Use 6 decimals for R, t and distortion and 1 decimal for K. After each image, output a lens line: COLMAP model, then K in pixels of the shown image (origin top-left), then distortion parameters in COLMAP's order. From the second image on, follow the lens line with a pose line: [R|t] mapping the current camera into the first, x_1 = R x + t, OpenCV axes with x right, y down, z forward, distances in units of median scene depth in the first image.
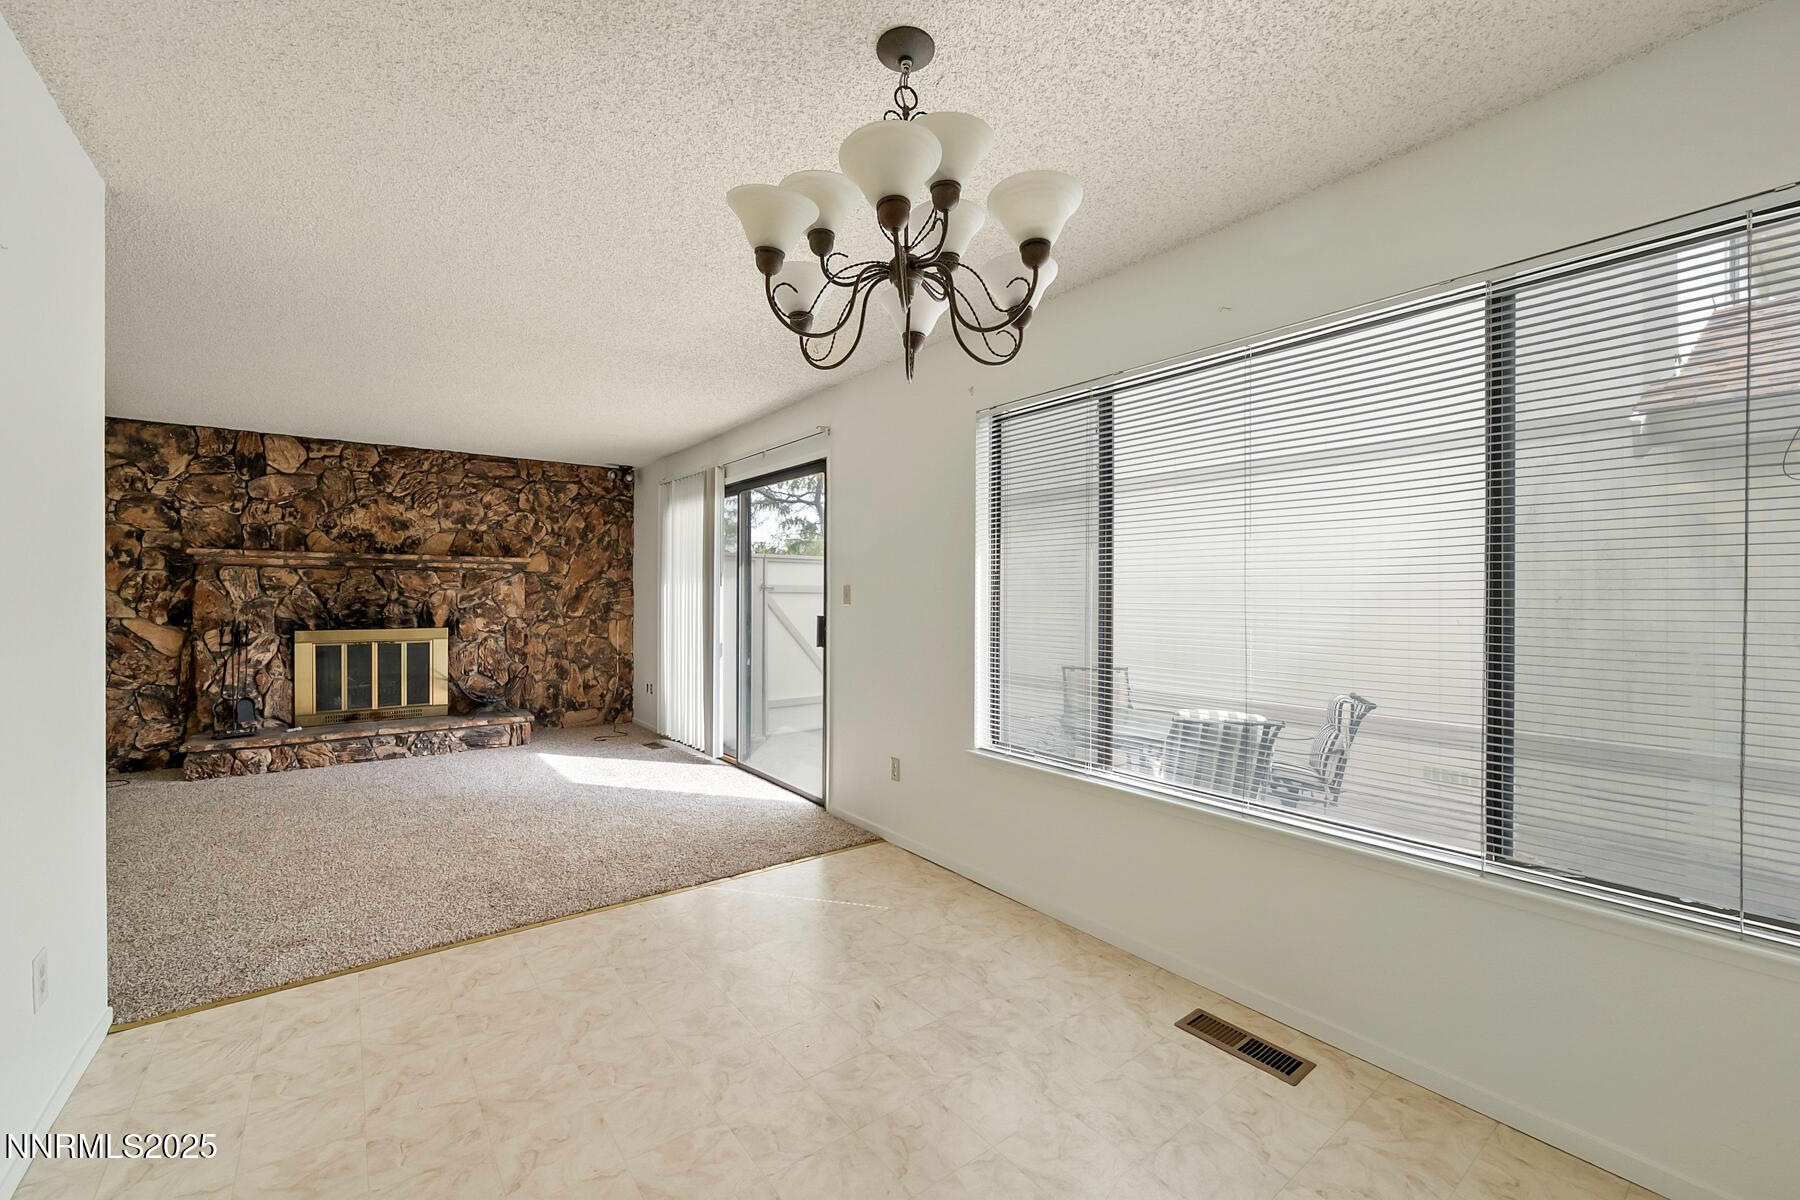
lens RADIAL K [[731.5, 0, 898.5], [0, 731.5, 594.6], [0, 0, 1]] dist [-0.008321, -0.000208]
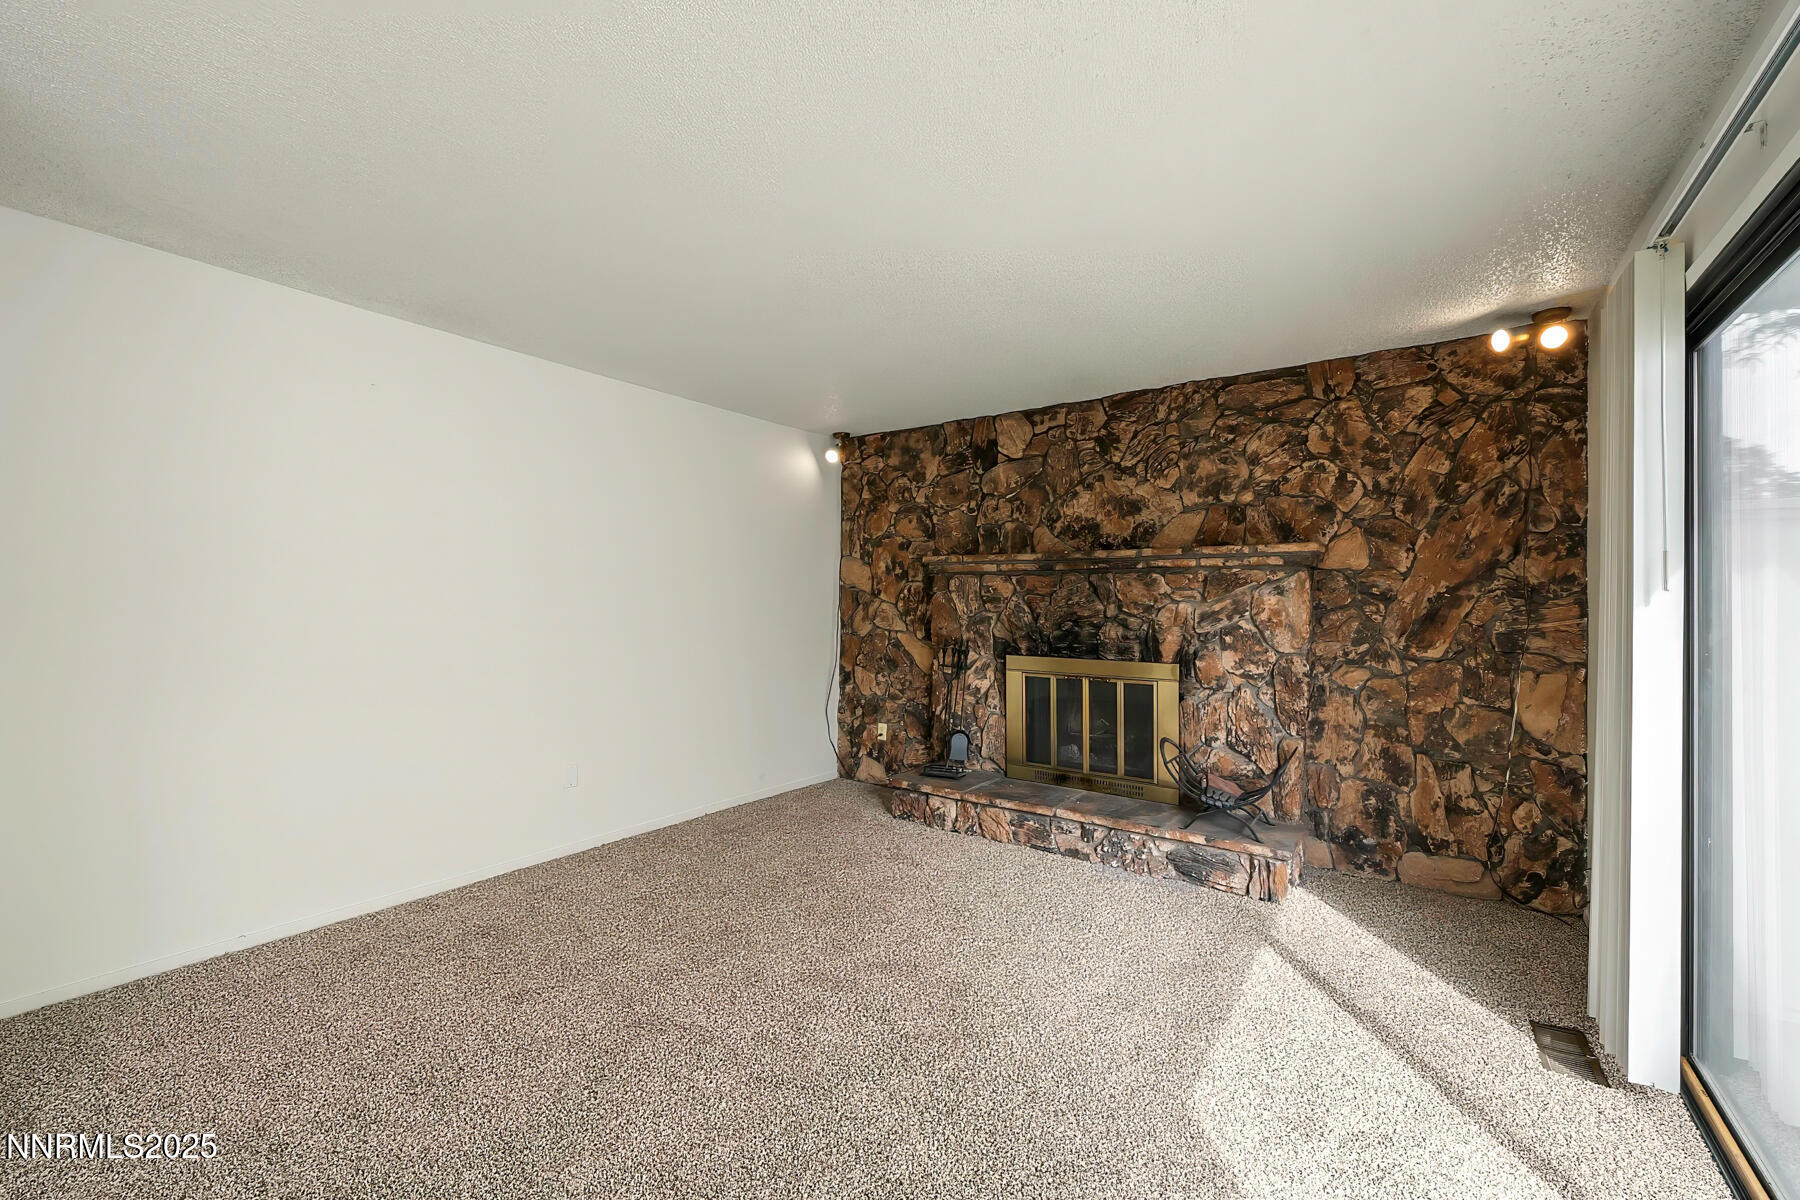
lens RADIAL K [[731.5, 0, 897.9], [0, 731.5, 595.4], [0, 0, 1]] dist [-0.008321, -0.000208]
pose [[0.290346, -0.008293, -0.956886, -0.095662], [-0.006717, 0.999920, -0.010704, -0.004865], [0.956898, 0.009535, 0.290267, 0.603525]]
